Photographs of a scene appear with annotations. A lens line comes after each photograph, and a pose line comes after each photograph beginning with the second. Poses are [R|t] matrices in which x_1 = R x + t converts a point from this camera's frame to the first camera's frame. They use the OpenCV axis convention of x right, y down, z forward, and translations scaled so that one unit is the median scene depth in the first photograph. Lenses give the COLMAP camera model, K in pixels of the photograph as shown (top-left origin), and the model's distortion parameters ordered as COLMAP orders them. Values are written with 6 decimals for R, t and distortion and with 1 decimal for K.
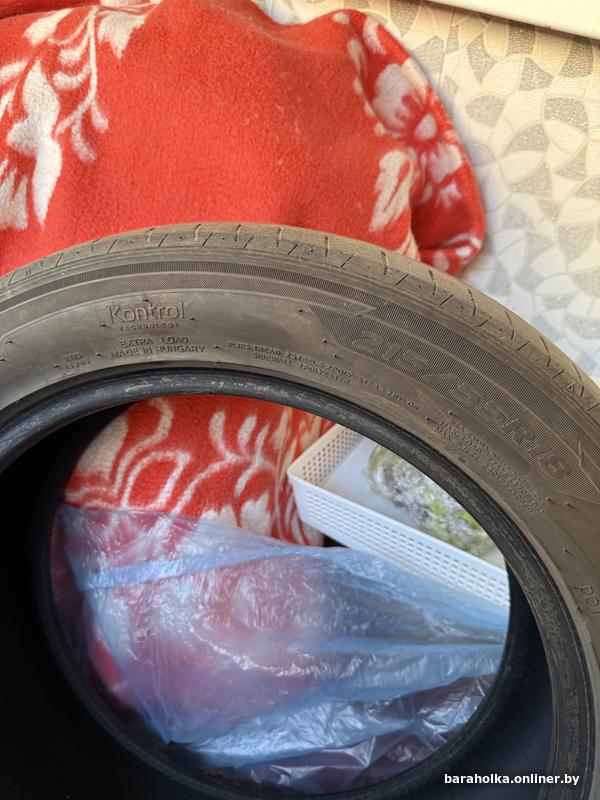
lens RADIAL K [[595.4, 0, 300.0], [0, 595.4, 400.0], [0, 0, 1]] dist [0.025570, -0.067936]
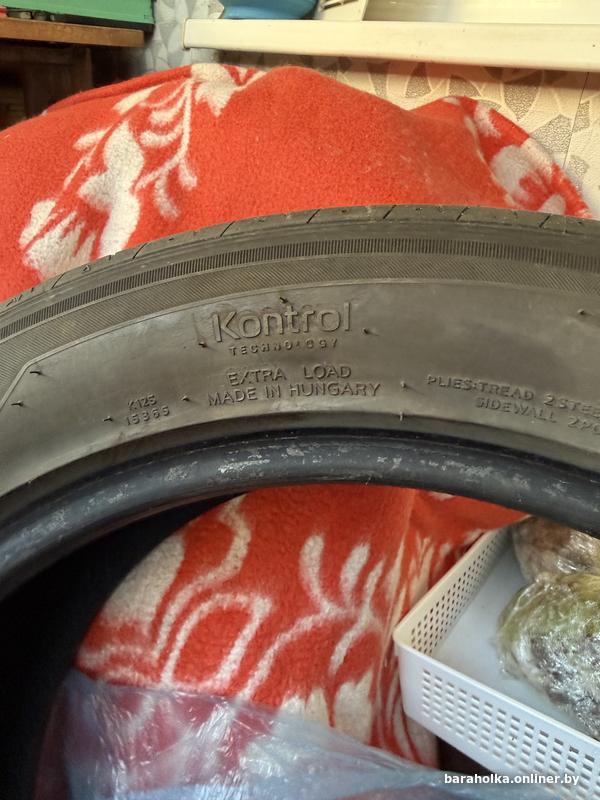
lens RADIAL K [[590.7, 0, 298.3], [0, 590.7, 349.3], [0, 0, 1]] dist [0.001941, -0.008040]
pose [[0.998034, 0.030228, -0.054896, -0.124967], [-0.046198, 0.946769, -0.318583, 0.033875], [0.042343, 0.320493, 0.946304, 0.282617]]
